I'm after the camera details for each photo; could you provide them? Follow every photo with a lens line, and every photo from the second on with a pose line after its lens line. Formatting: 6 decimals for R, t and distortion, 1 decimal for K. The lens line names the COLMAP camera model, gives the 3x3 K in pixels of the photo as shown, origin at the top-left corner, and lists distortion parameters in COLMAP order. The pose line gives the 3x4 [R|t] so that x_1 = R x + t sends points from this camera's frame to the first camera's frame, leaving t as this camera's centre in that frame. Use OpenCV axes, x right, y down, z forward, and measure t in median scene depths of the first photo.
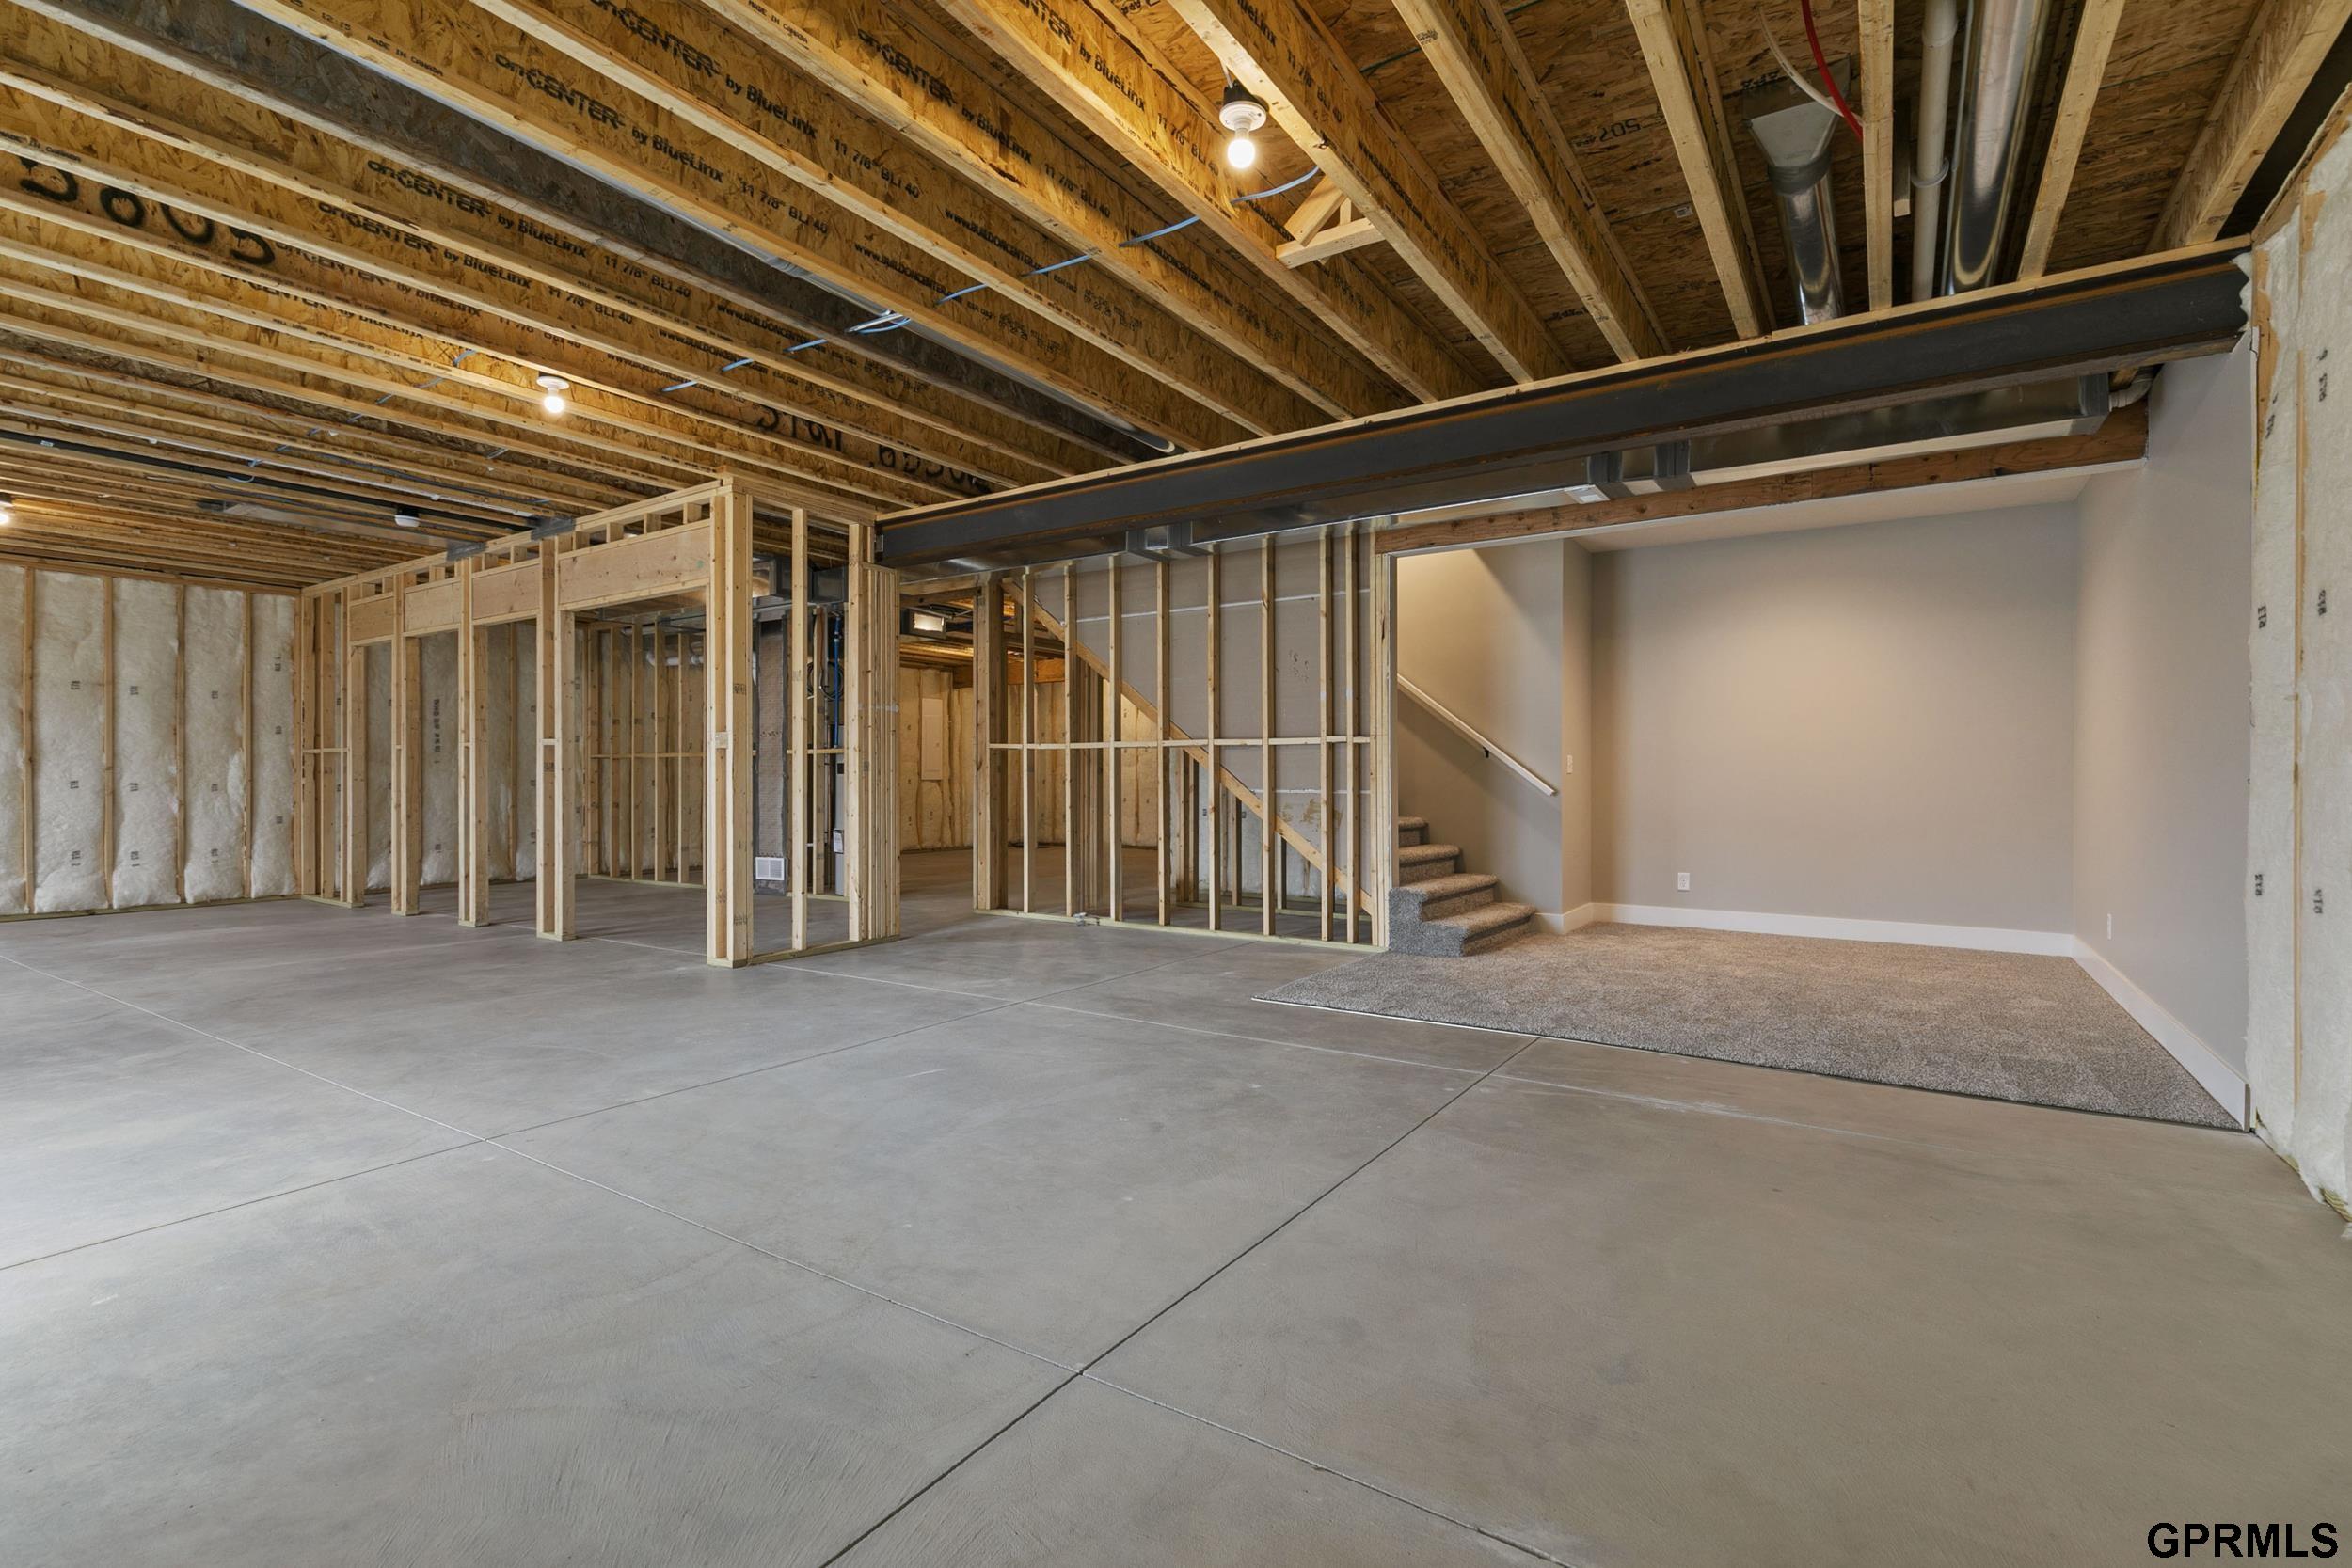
lens RADIAL K [[1063.0, 0, 1190.5], [0, 1063.0, 791.0], [0, 0, 1]] dist [0.011392, -0.000346]
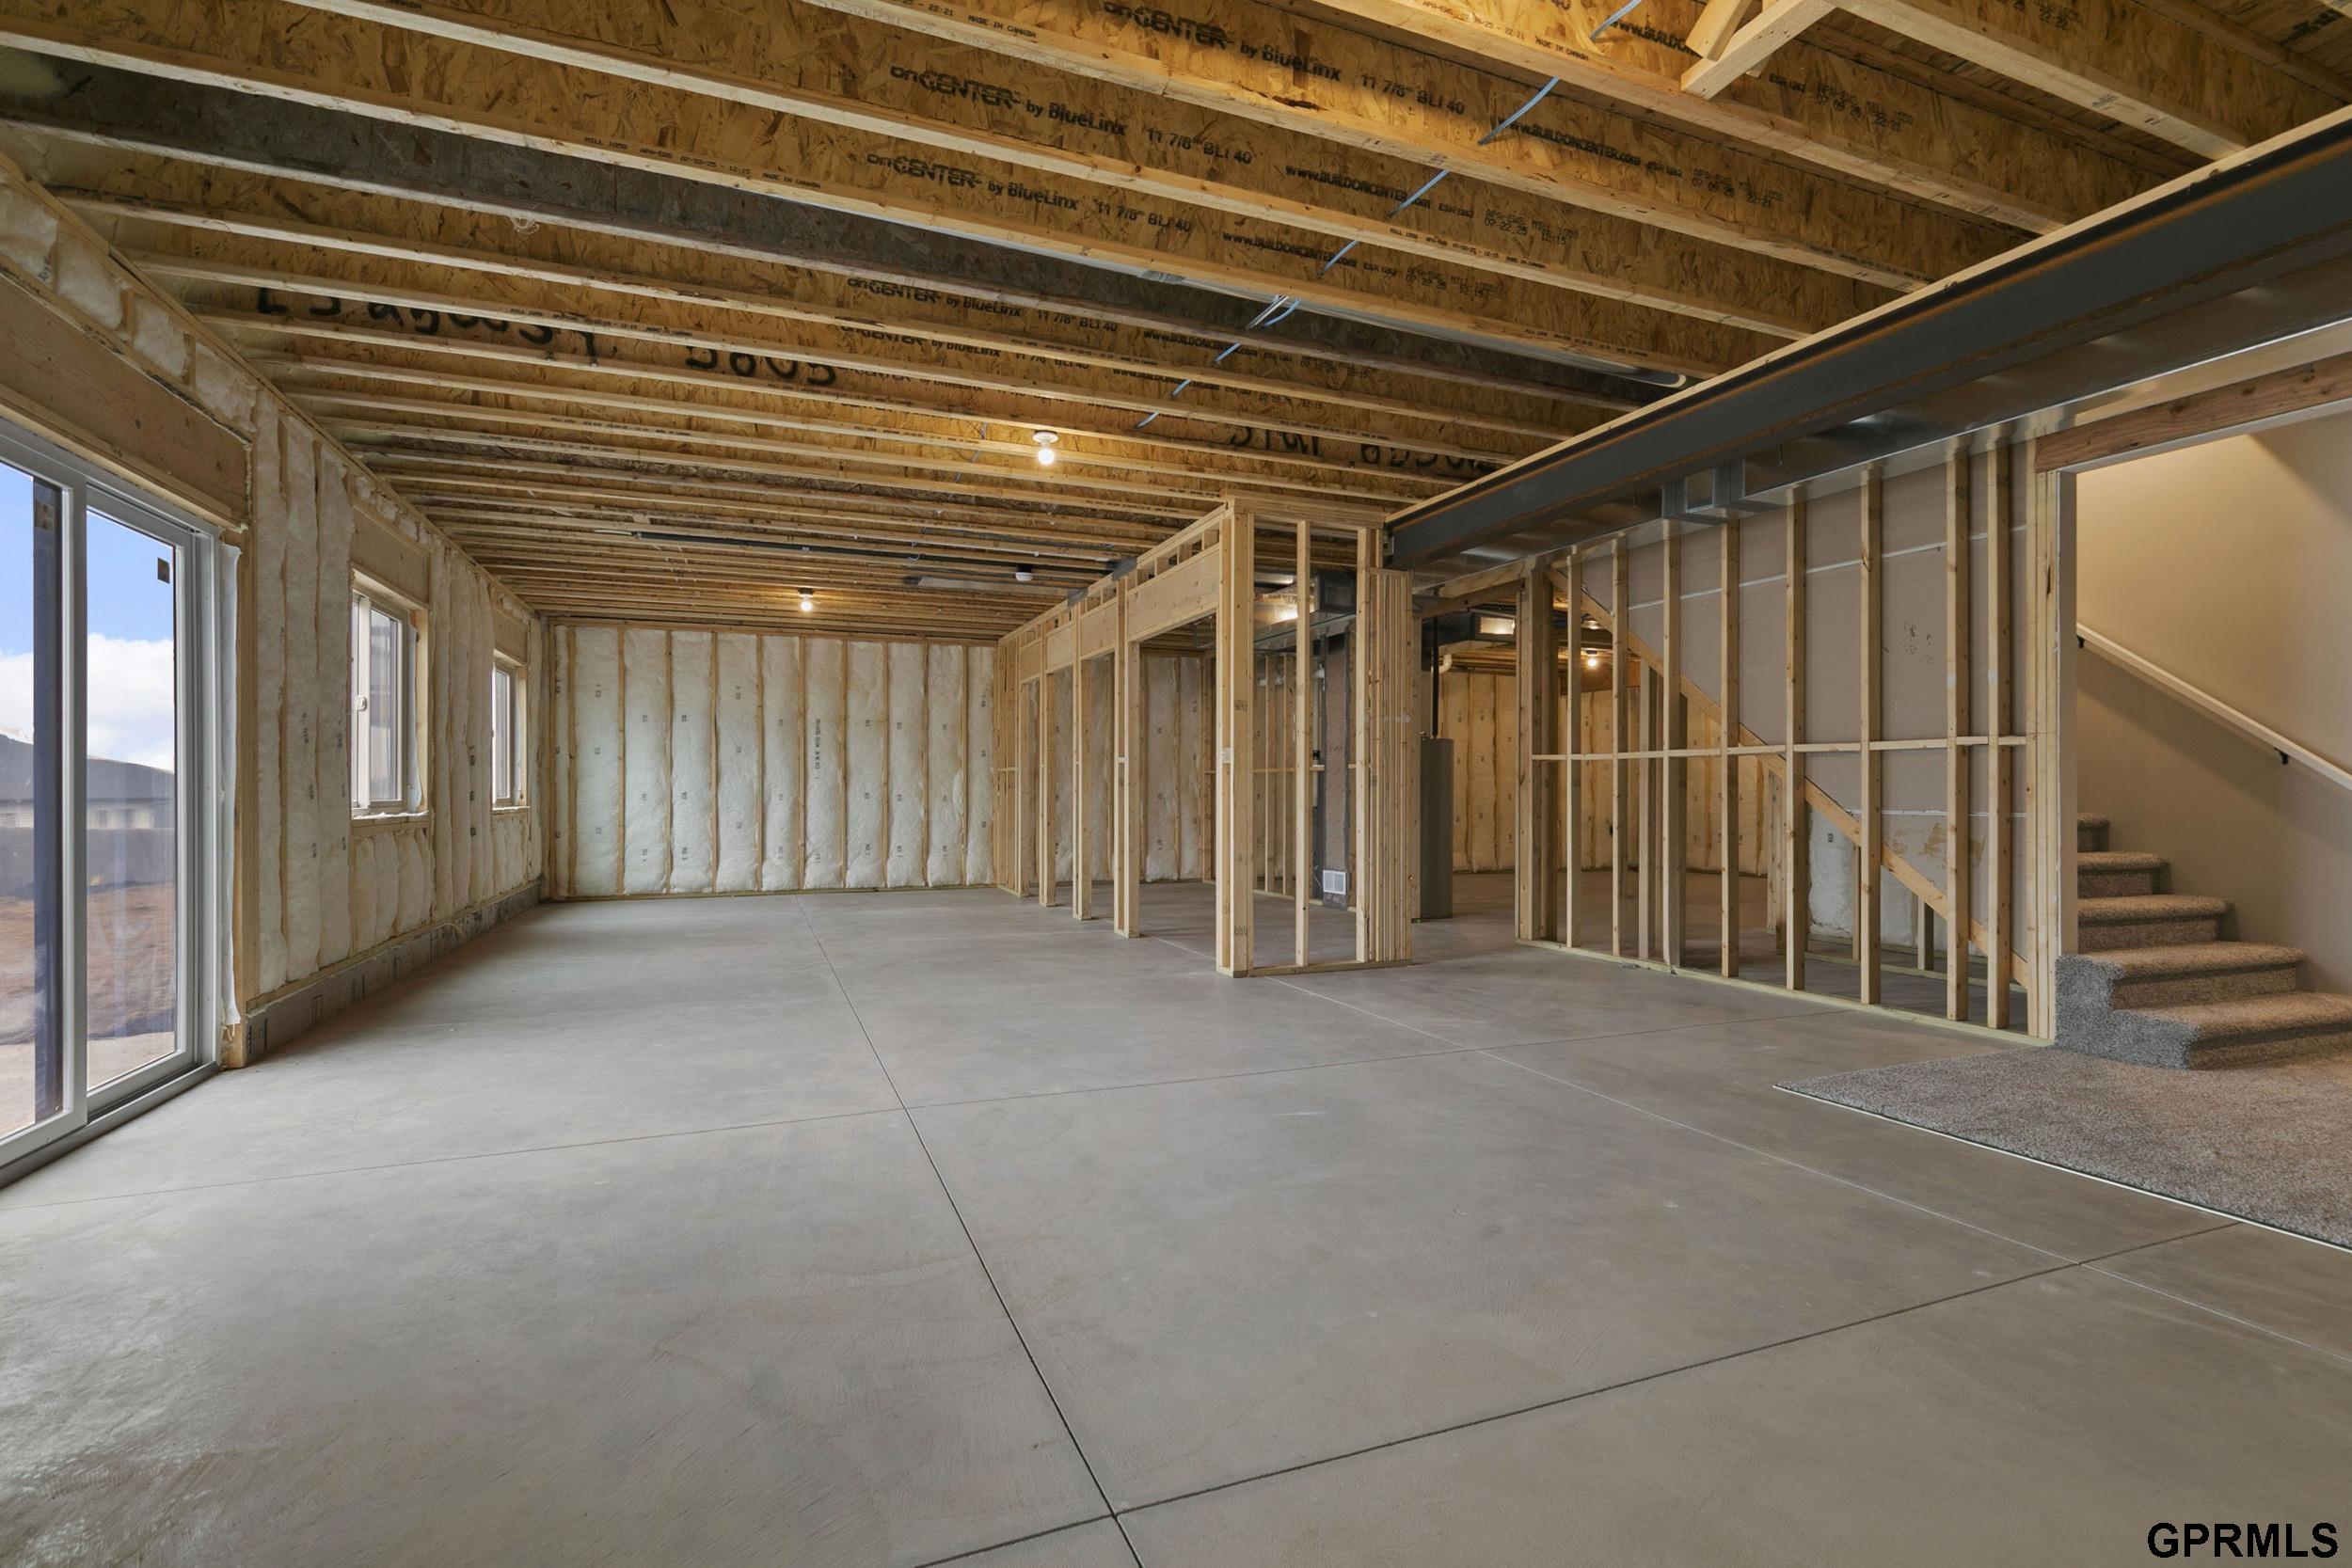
lens RADIAL K [[1100.1, 0, 1181.3], [0, 1100.1, 806.9], [0, 0, 1]] dist [0.000524, -0.001262]
pose [[0.827863, 0.010292, -0.560837, 0.137830], [-0.009754, 0.999945, 0.003951, -0.002354], [0.560846, 0.002200, 0.827917, 0.107934]]
